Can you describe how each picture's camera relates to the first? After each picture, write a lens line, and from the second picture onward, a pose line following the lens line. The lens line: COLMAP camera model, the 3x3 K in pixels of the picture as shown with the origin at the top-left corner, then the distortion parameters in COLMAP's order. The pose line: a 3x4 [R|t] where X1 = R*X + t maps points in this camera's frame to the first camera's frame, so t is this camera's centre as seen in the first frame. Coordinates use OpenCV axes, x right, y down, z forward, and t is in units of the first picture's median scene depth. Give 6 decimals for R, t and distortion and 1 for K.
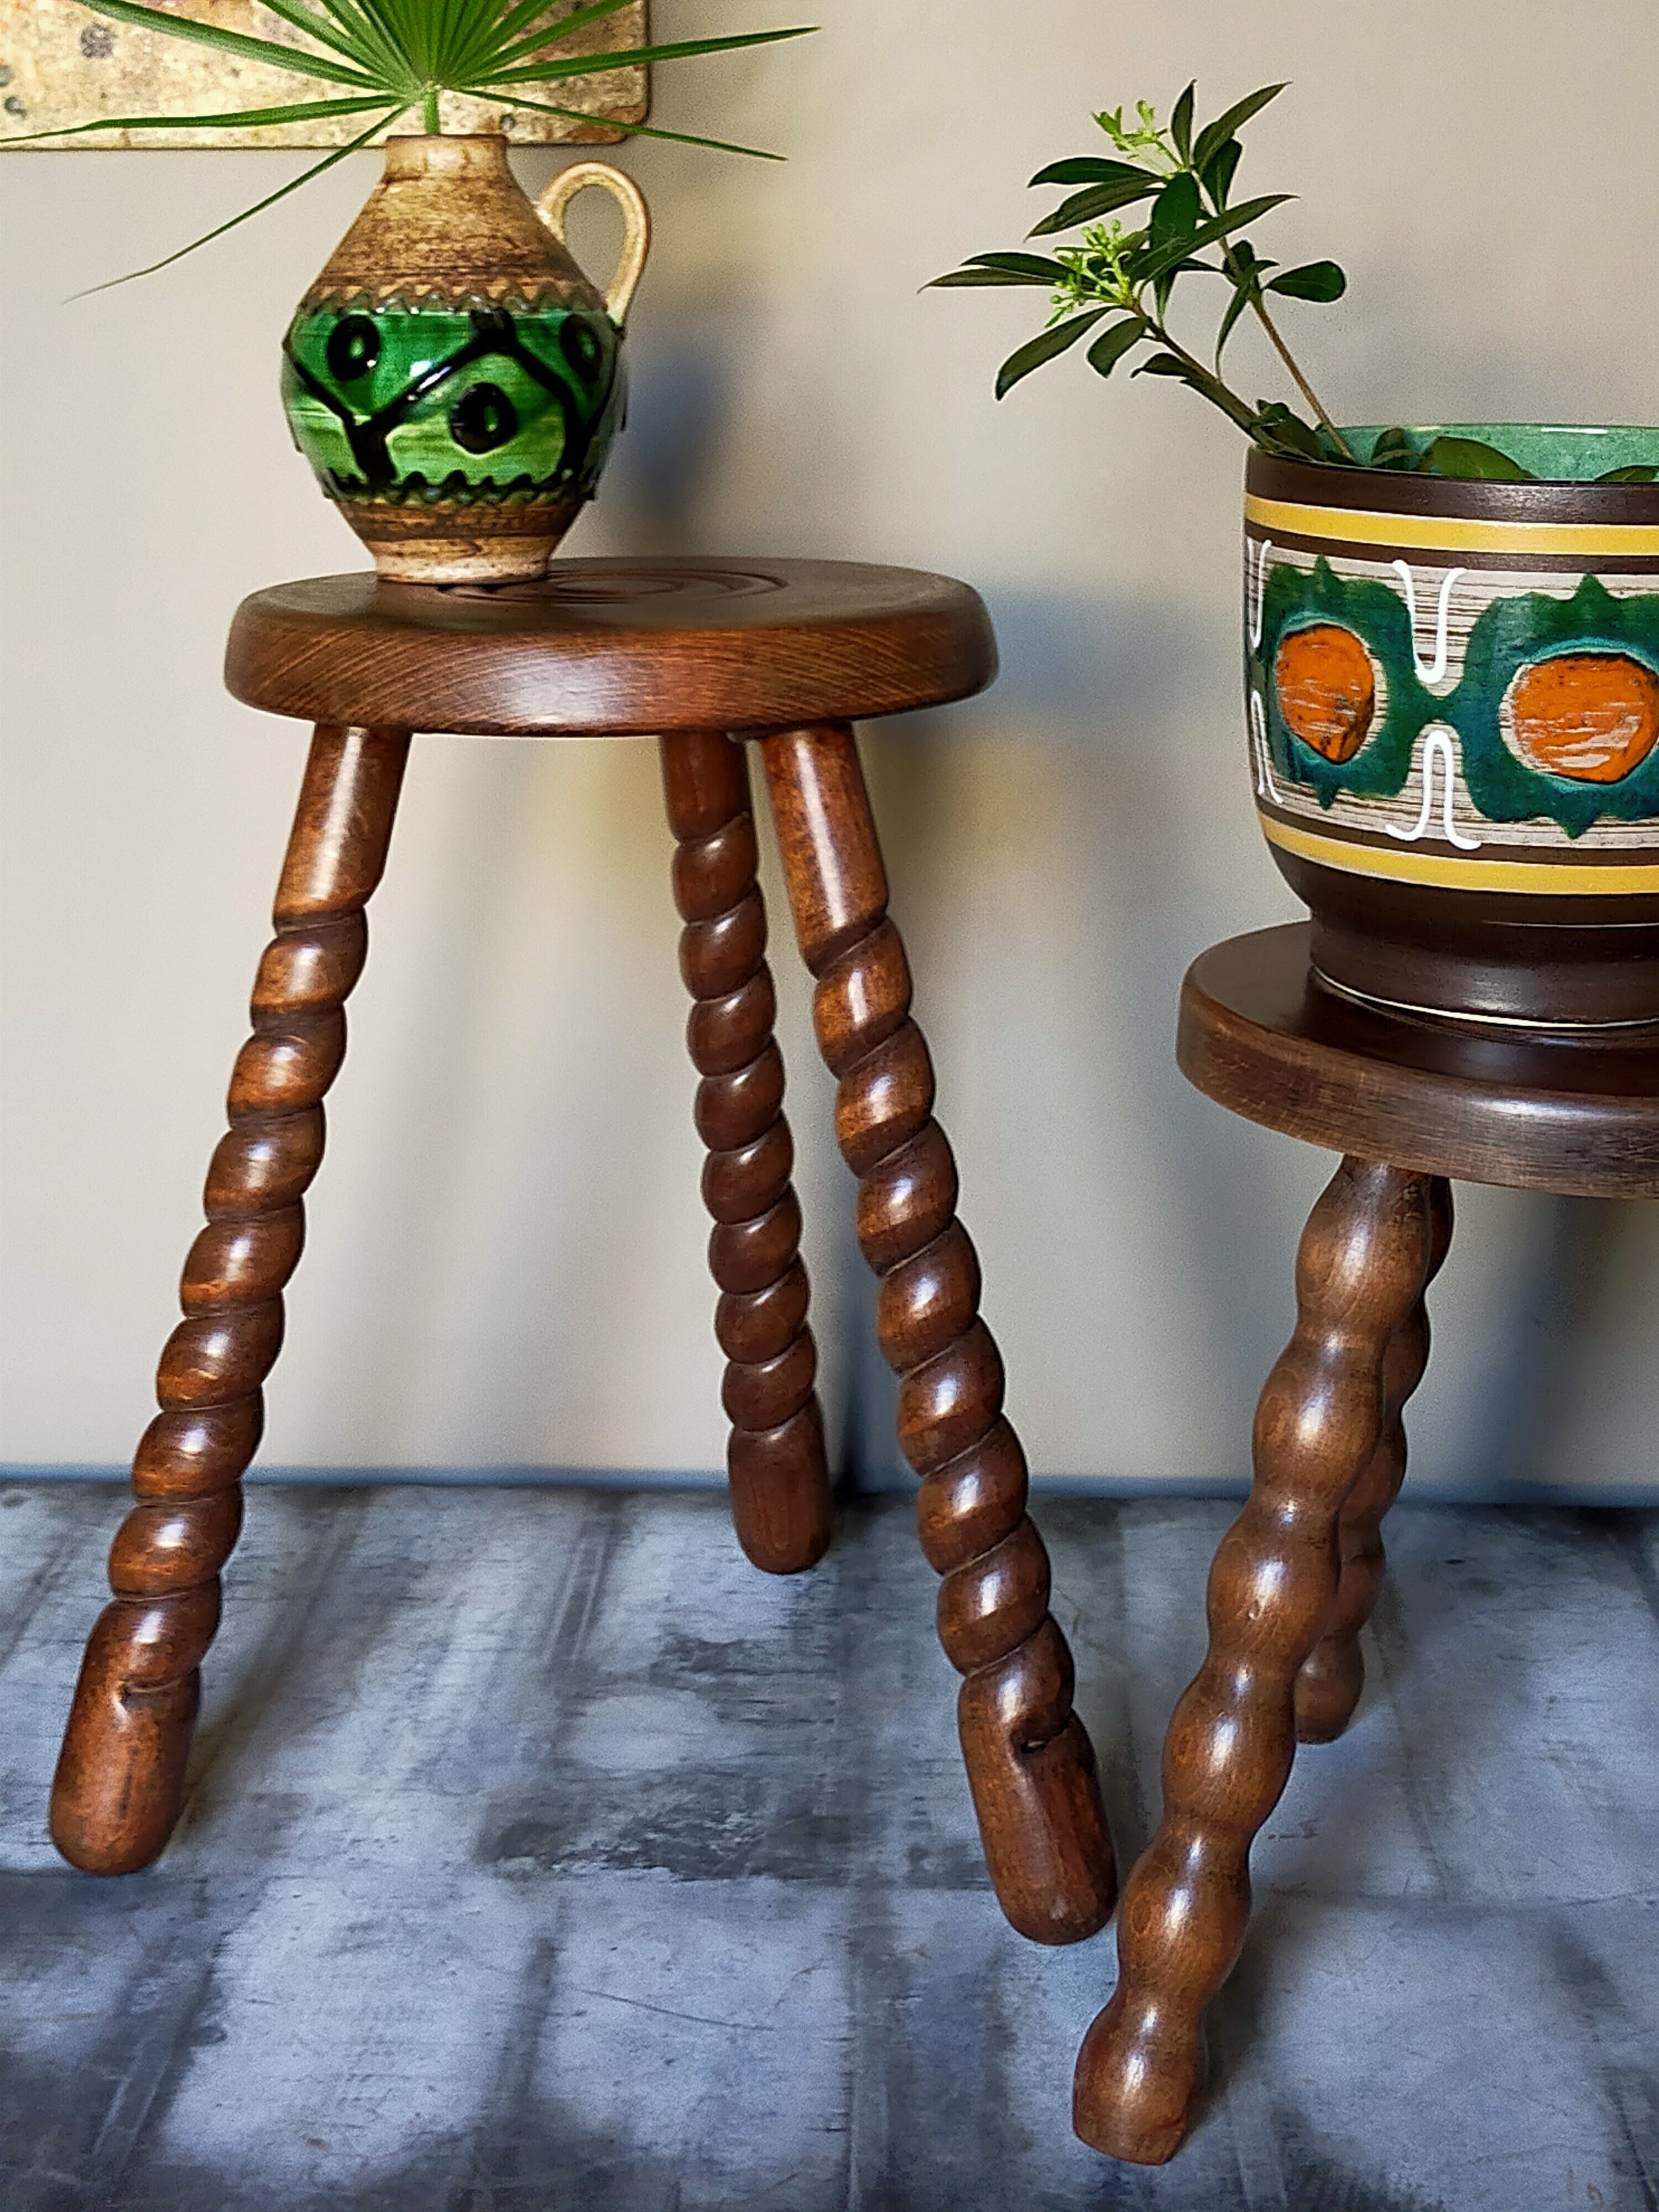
lens RADIAL K [[3446.7, 0, 833.0], [0, 3446.7, 1113.3], [0, 0, 1]] dist [0.103009, 0.000000]
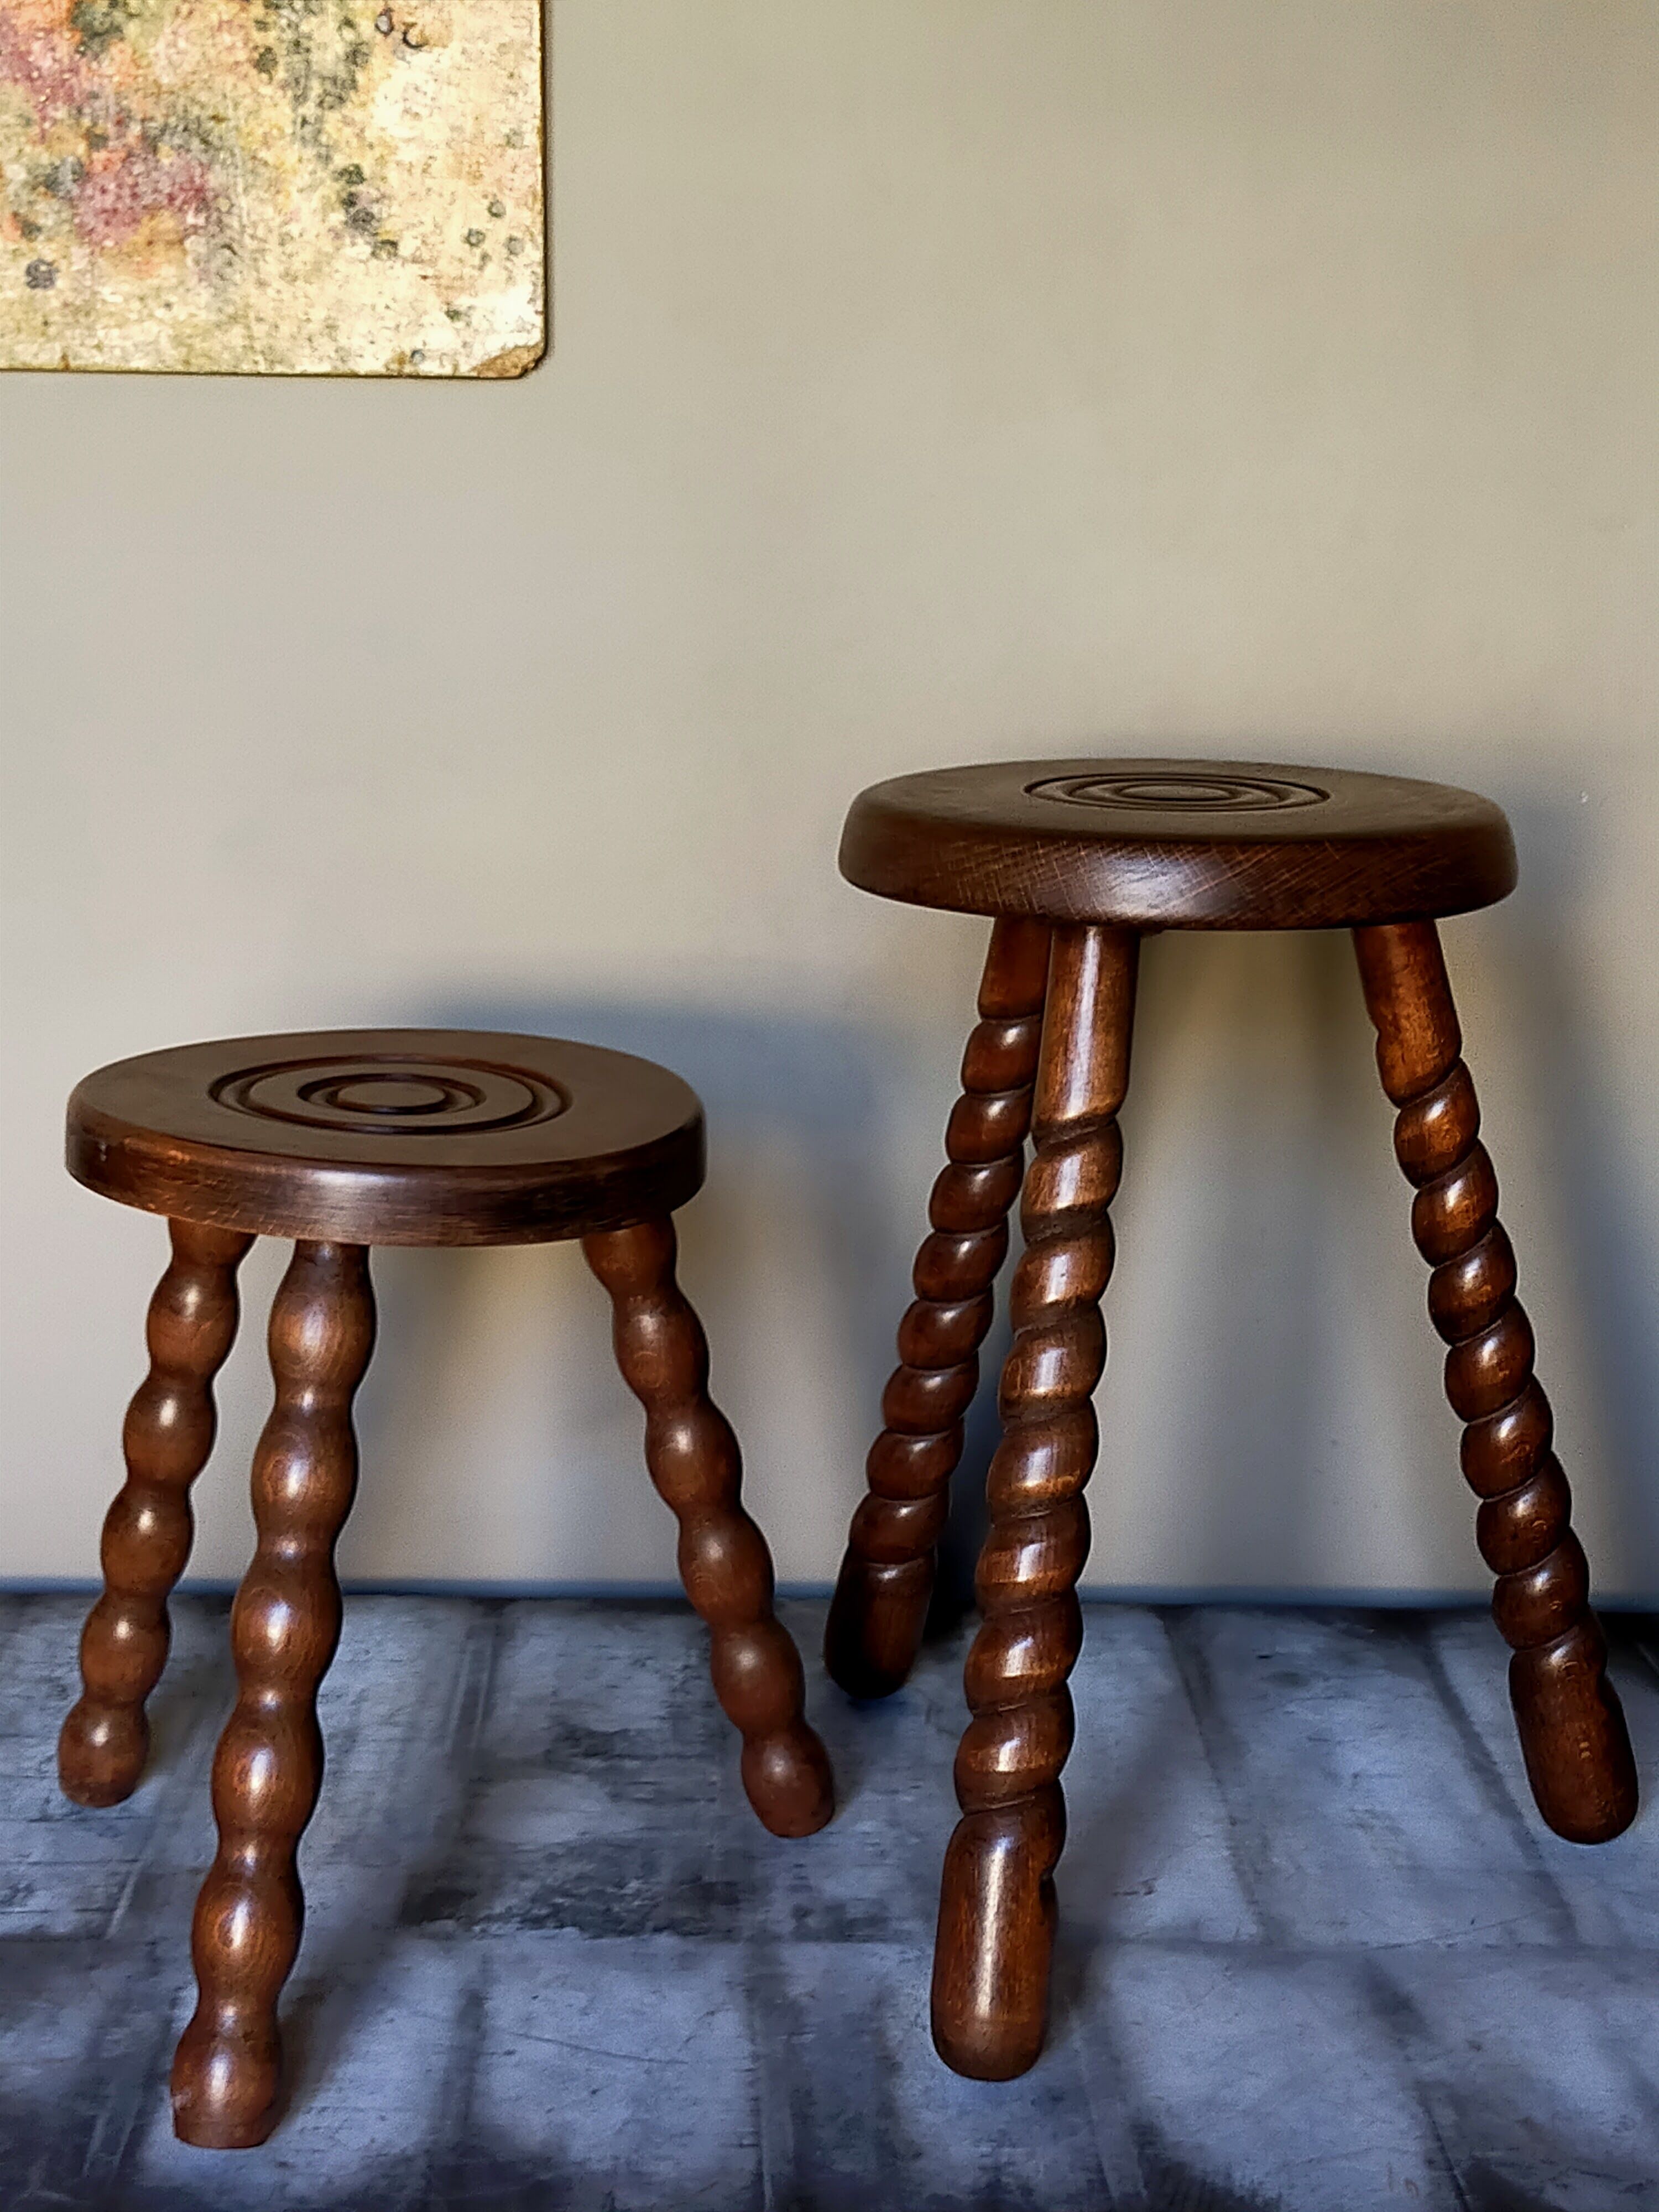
lens RADIAL K [[3446.7, 0, 834.5], [0, 3446.7, 1096.0], [0, 0, 1]] dist [0.103009, 0.000000]
pose [[0.997257, 0.007328, 0.073660, -0.047253], [-0.003653, 0.998747, -0.049902, 0.007067], [-0.073933, 0.049496, 0.996034, -0.118748]]
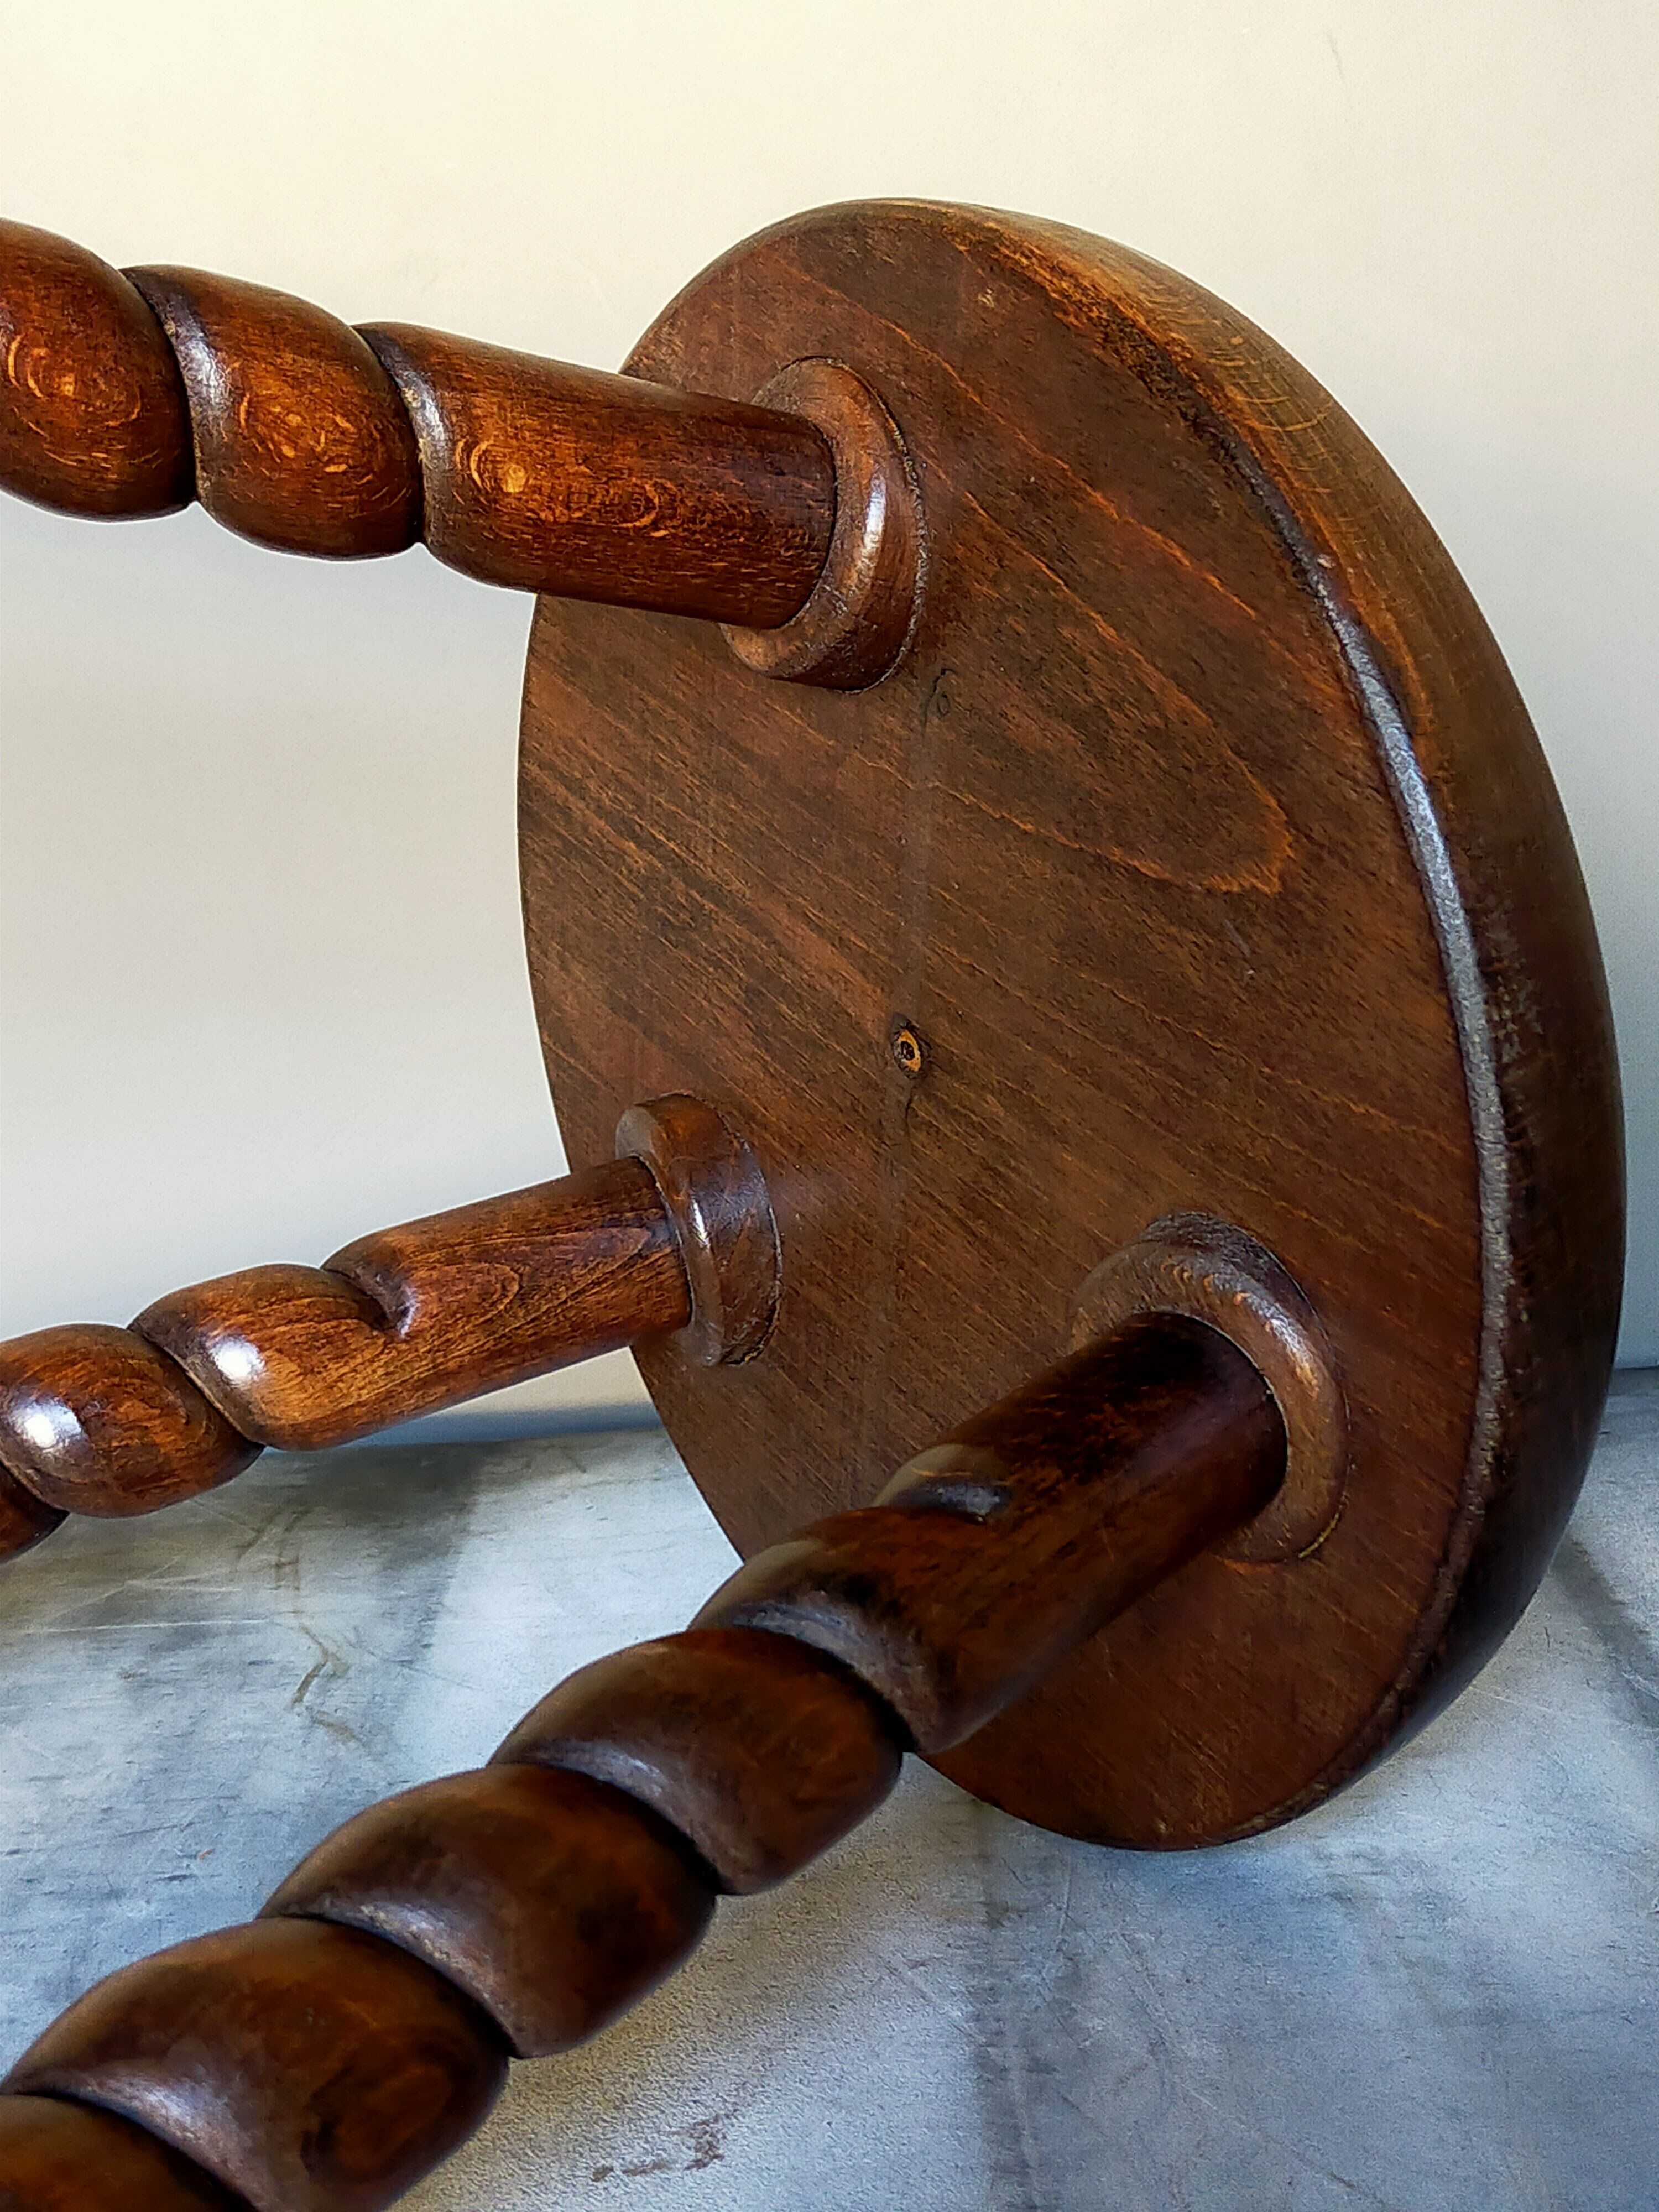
lens RADIAL K [[3446.7, 0, 811.7], [0, 3446.7, 1052.6], [0, 0, 1]] dist [0.103009, 0.000000]
pose [[0.996536, -0.072010, 0.041589, 0.138362], [0.074480, 0.995339, -0.061255, 0.109484], [-0.036984, 0.064140, 0.997255, 0.598962]]
